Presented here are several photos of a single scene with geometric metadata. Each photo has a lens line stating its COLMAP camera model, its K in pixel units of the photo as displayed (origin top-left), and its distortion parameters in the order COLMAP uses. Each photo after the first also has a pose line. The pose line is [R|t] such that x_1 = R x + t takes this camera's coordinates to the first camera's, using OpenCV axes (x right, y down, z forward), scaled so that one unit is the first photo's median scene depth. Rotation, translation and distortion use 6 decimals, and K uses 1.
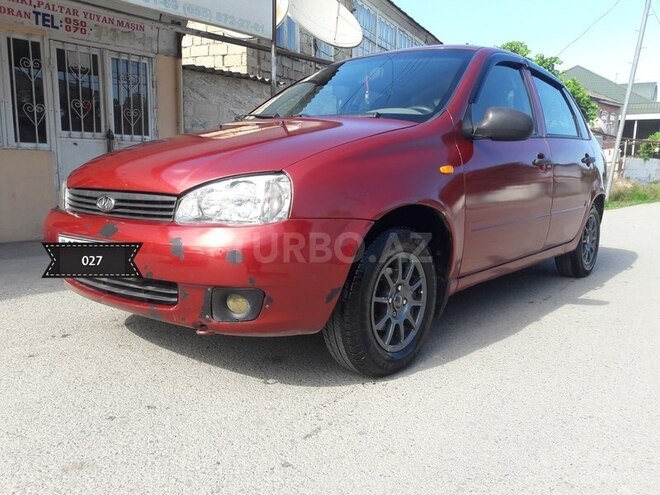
lens RADIAL K [[536.9, 0, 330.0], [0, 536.9, 247.5], [0, 0, 1]] dist [0.005071, -0.003591]
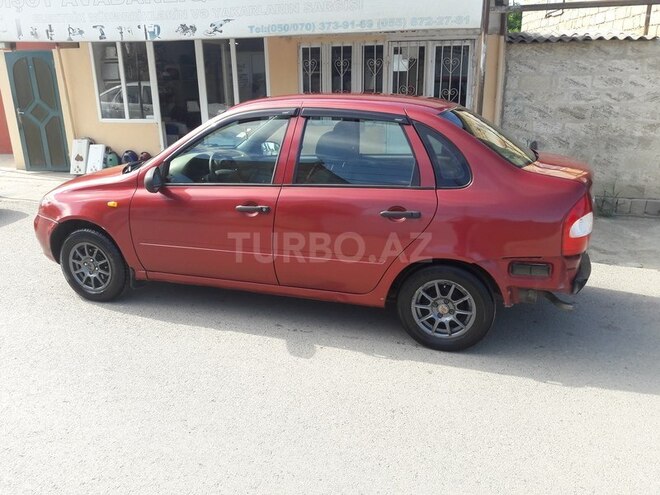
lens RADIAL K [[536.9, 0, 330.0], [0, 536.9, 247.5], [0, 0, 1]] dist [0.005071, -0.003591]
pose [[0.386821, 0.253809, -0.886538, 0.712507], [-0.125367, 0.966925, 0.222122, -0.165775], [0.913593, 0.025221, 0.405846, 0.329044]]
